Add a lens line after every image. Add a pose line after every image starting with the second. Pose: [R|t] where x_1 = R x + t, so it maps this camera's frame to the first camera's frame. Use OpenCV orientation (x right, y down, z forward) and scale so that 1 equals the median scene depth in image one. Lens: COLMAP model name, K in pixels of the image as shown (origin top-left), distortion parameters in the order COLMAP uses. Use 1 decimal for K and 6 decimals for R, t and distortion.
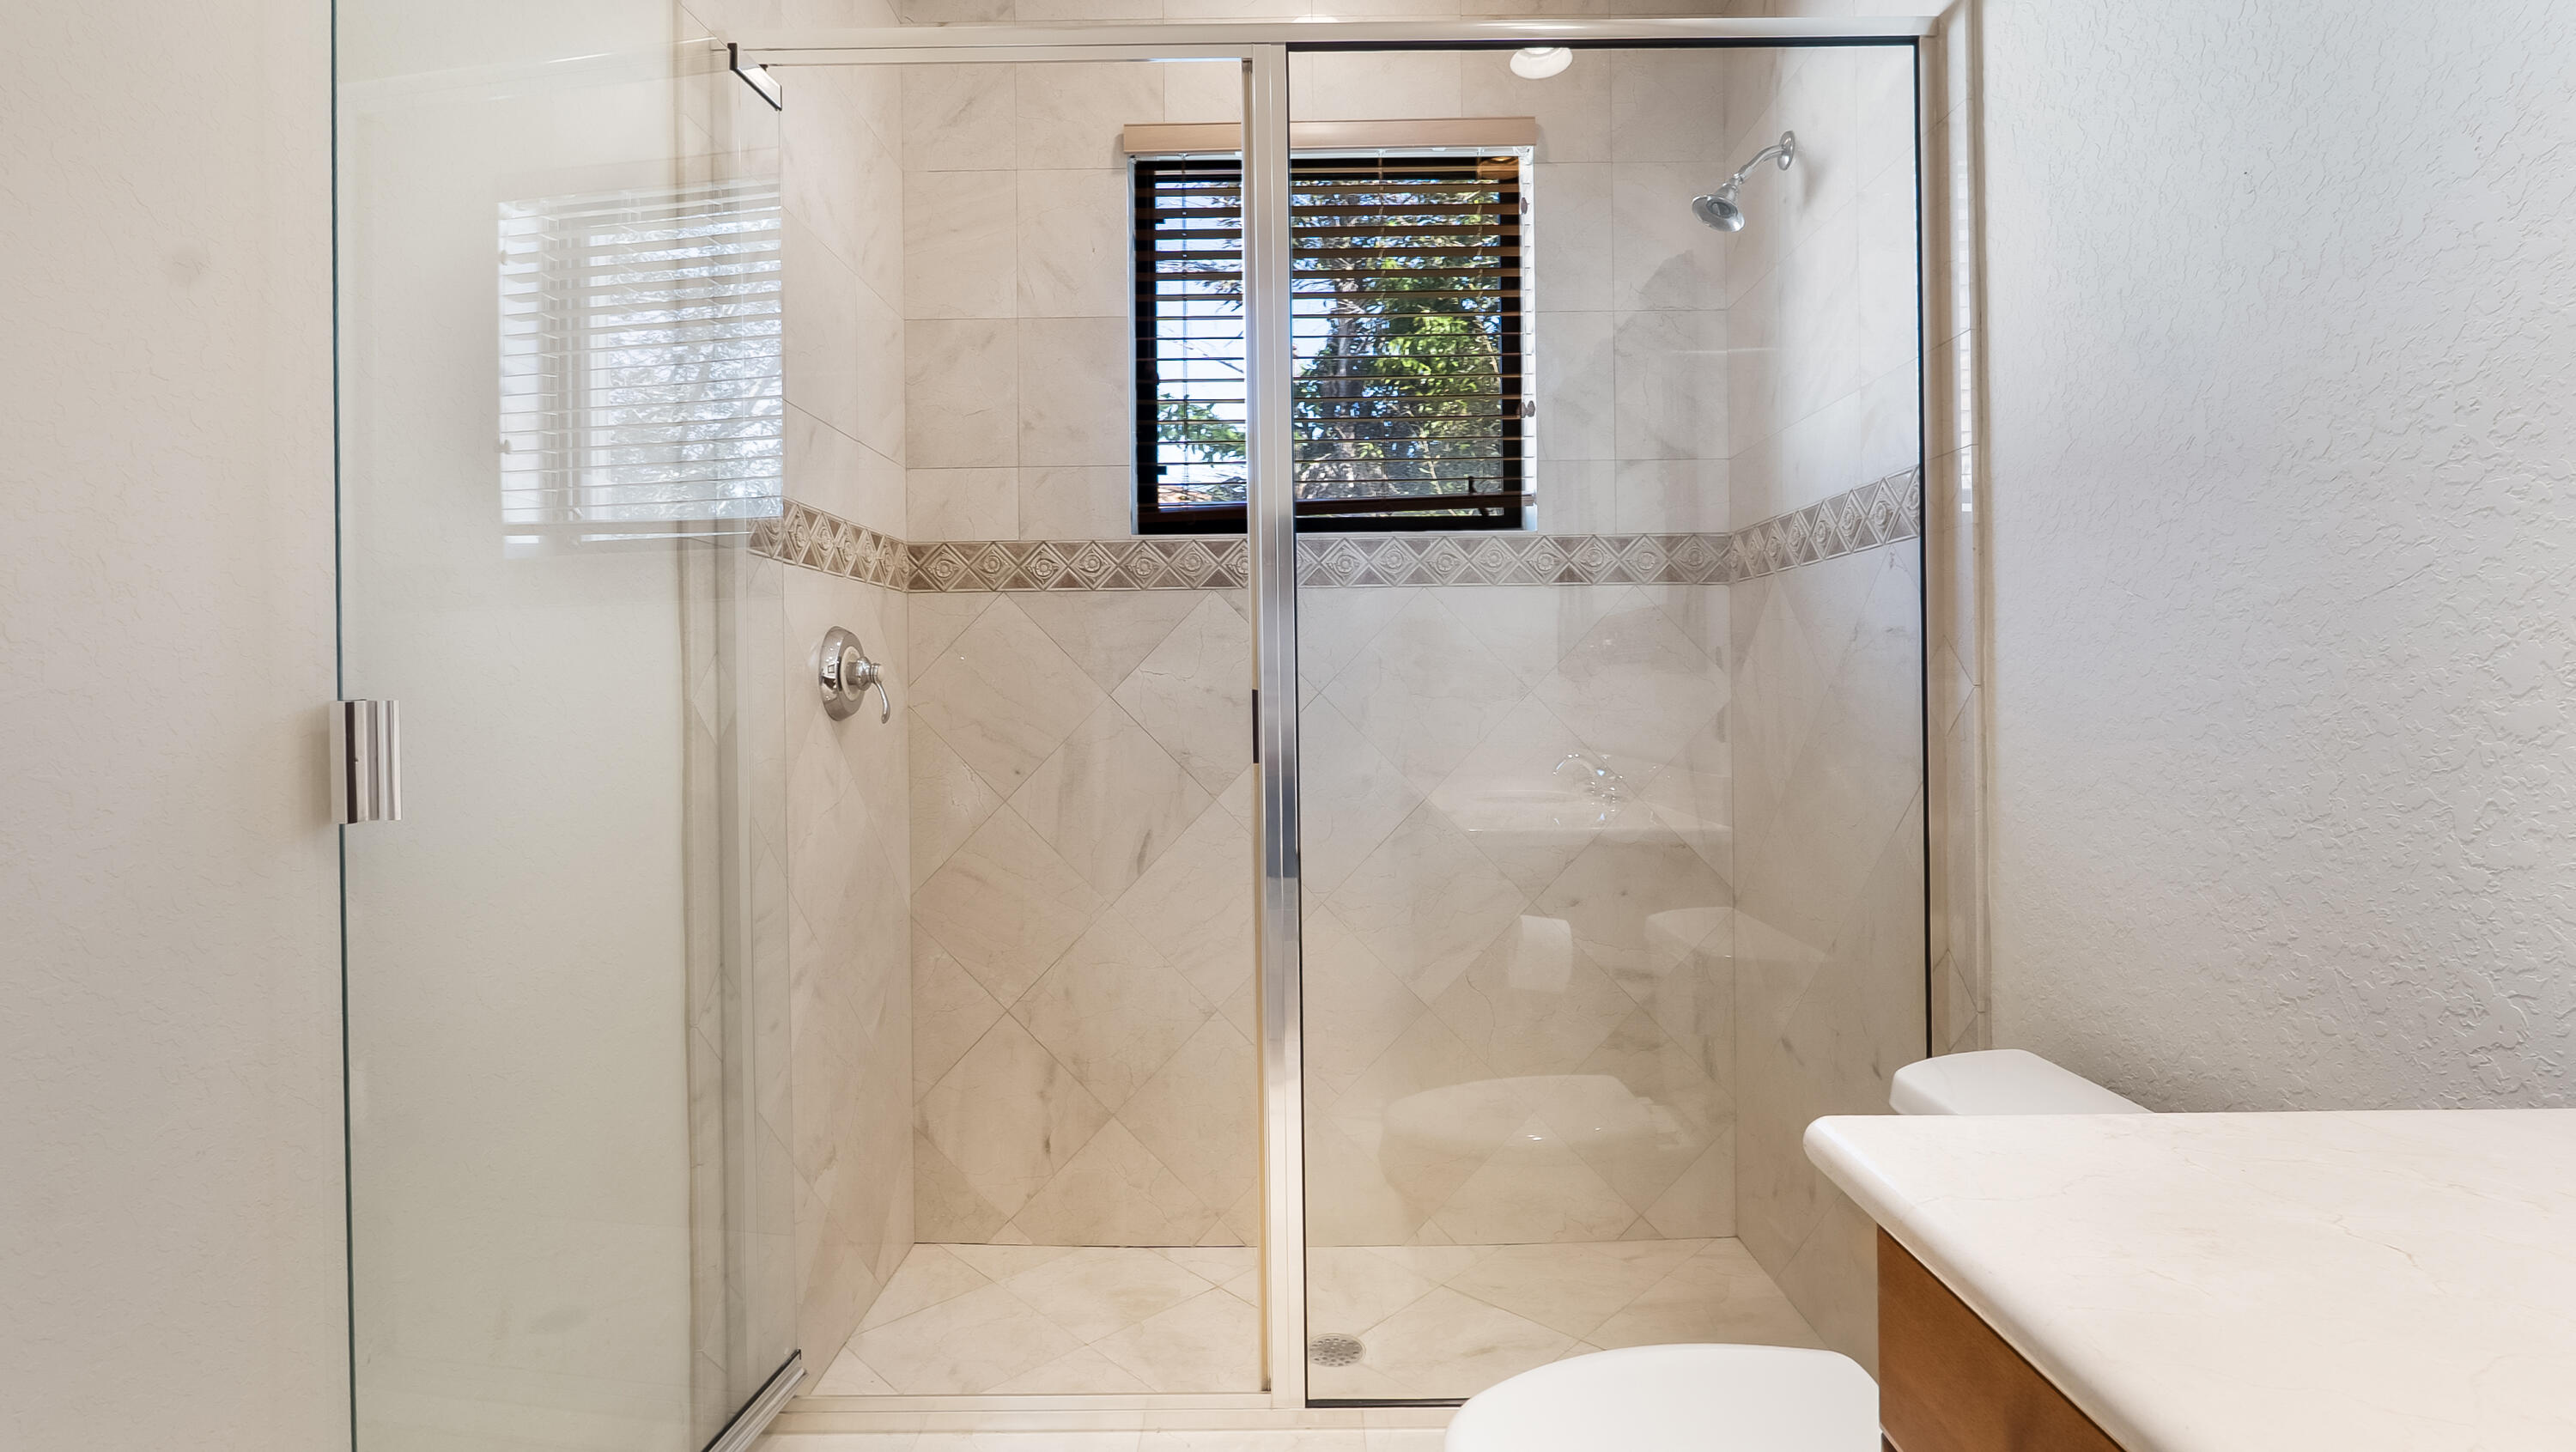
lens RADIAL K [[1200.1, 0, 1293.4], [0, 1200.1, 699.1], [0, 0, 1]] dist [-0.010581, 0.002457]
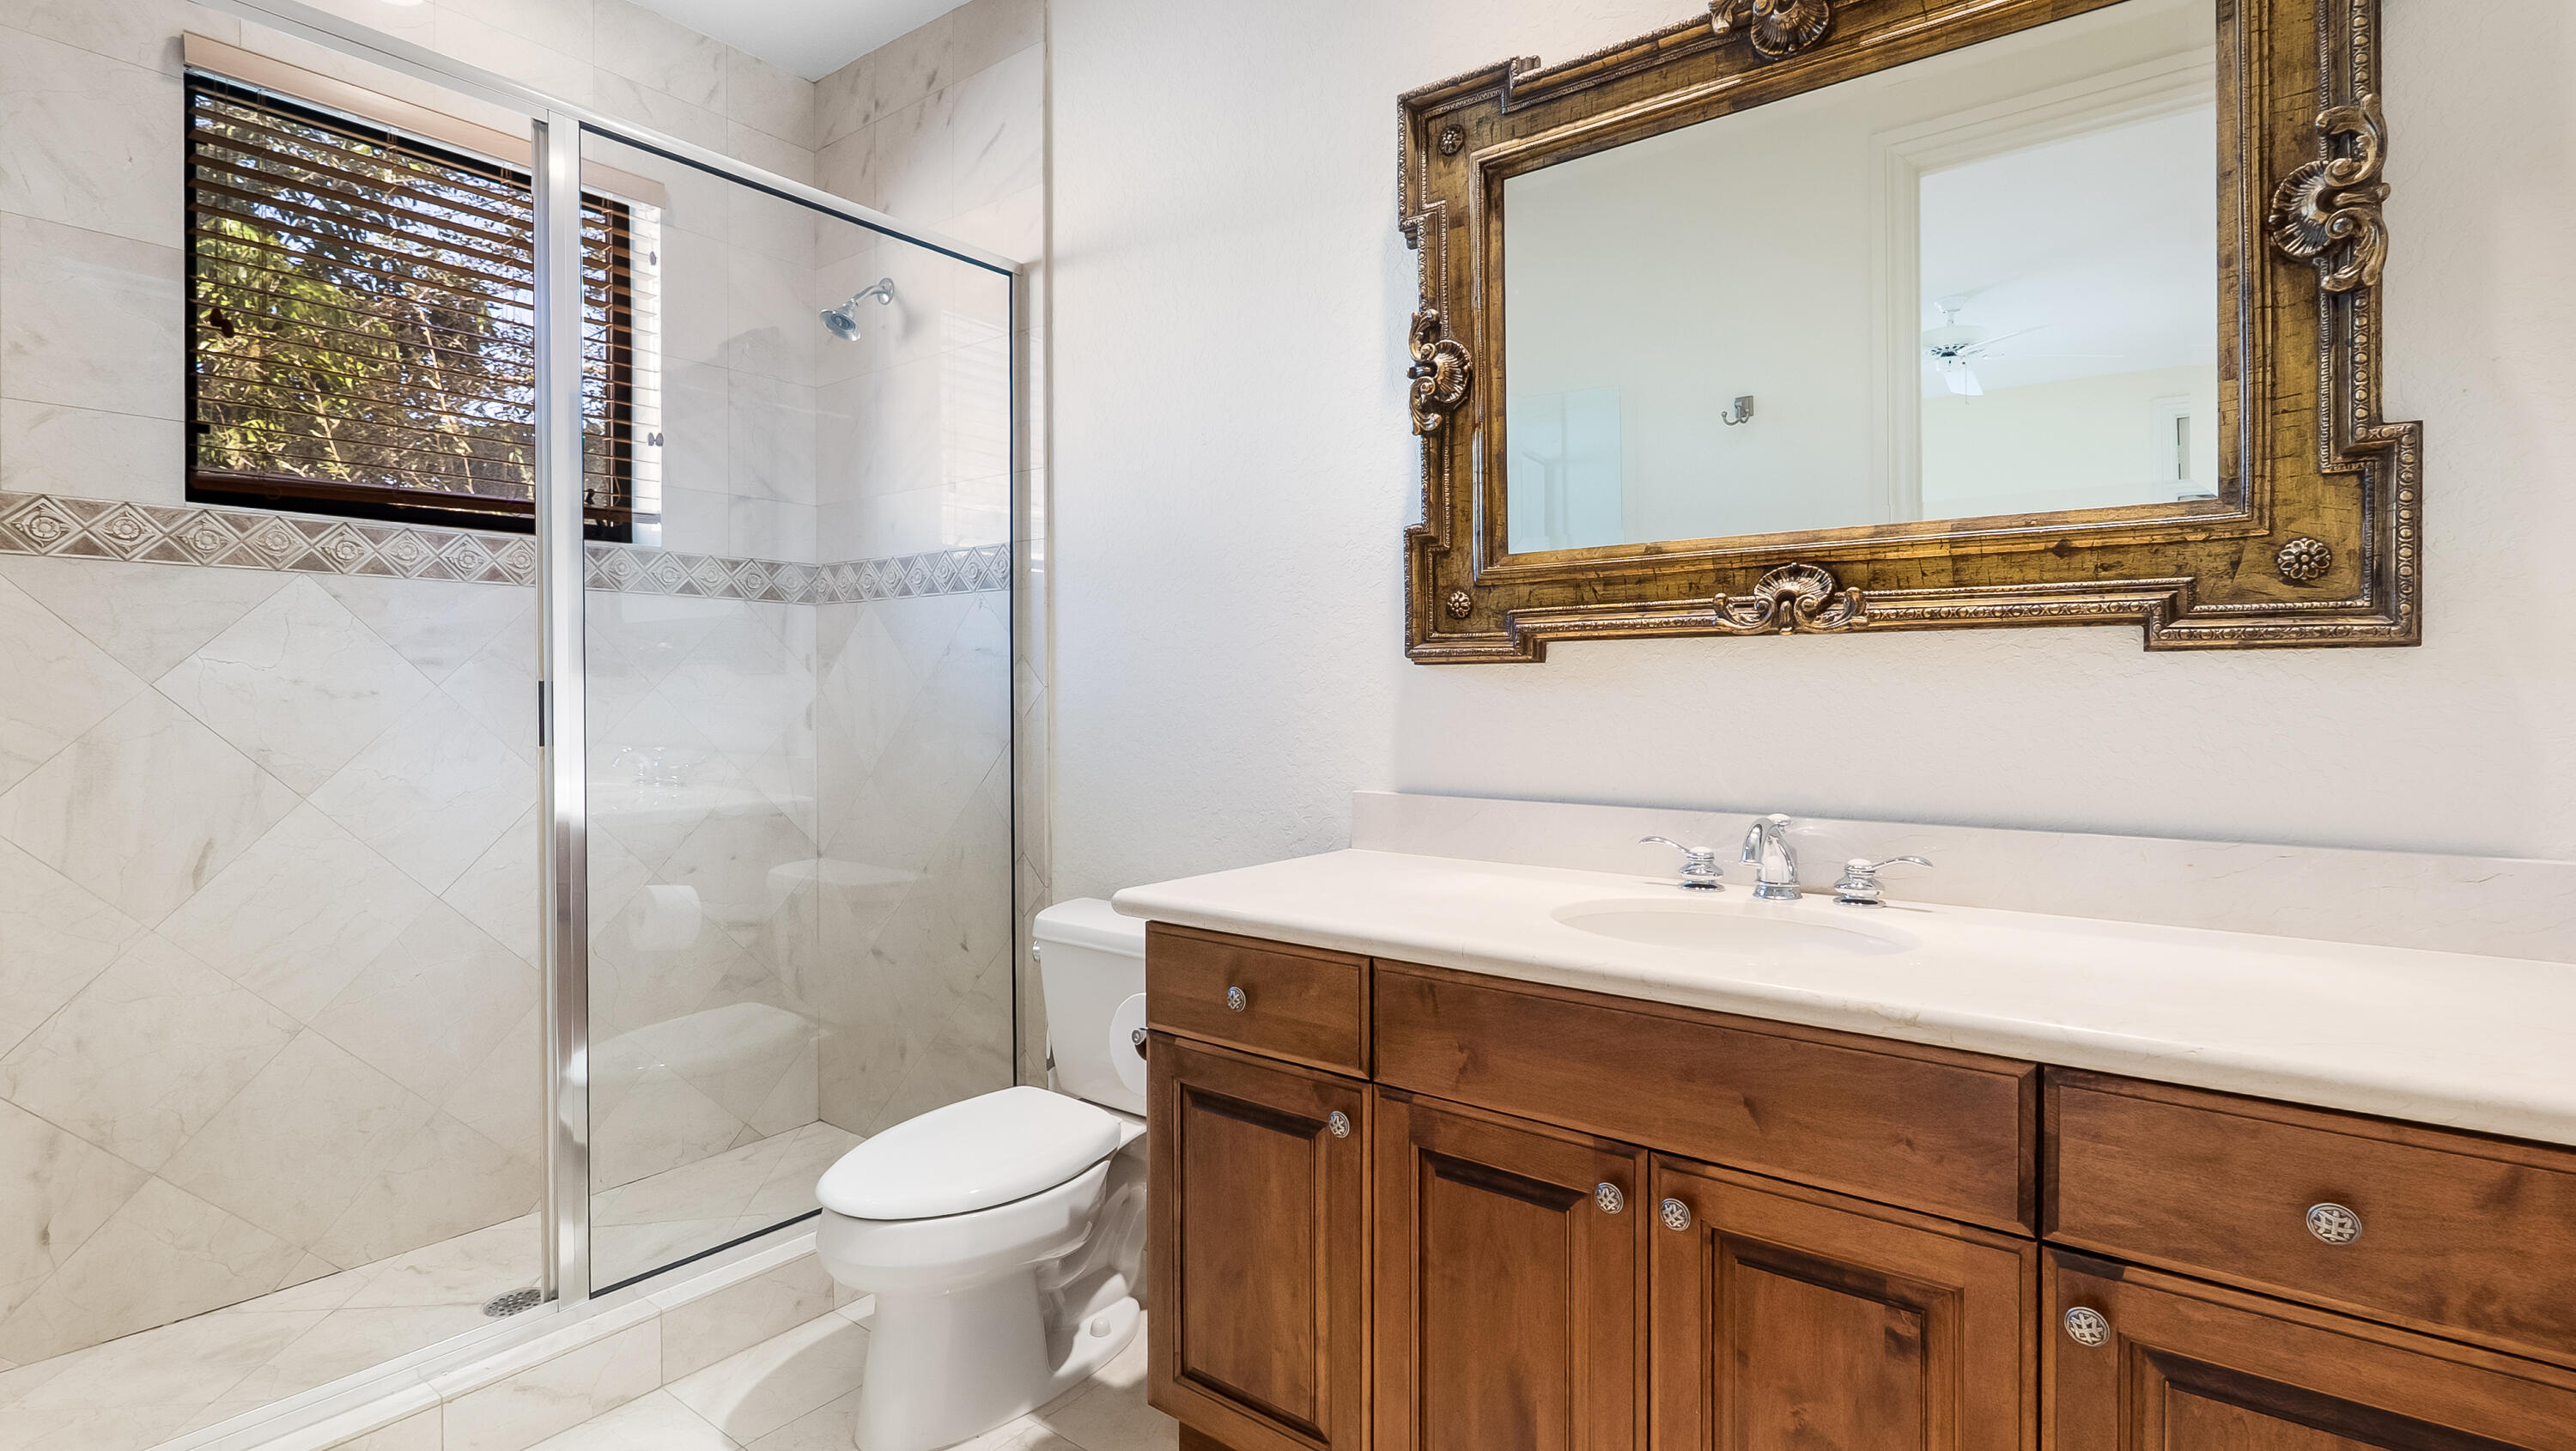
lens RADIAL K [[1200.5, 0, 1280.6], [0, 1200.5, 713.0], [0, 0, 1]] dist [-0.006087, 0.000298]
pose [[0.610122, -0.001595, 0.792306, -0.339129], [-0.002392, 0.999990, 0.003855, 0.011568], [-0.792304, -0.004247, 0.610112, -0.161230]]
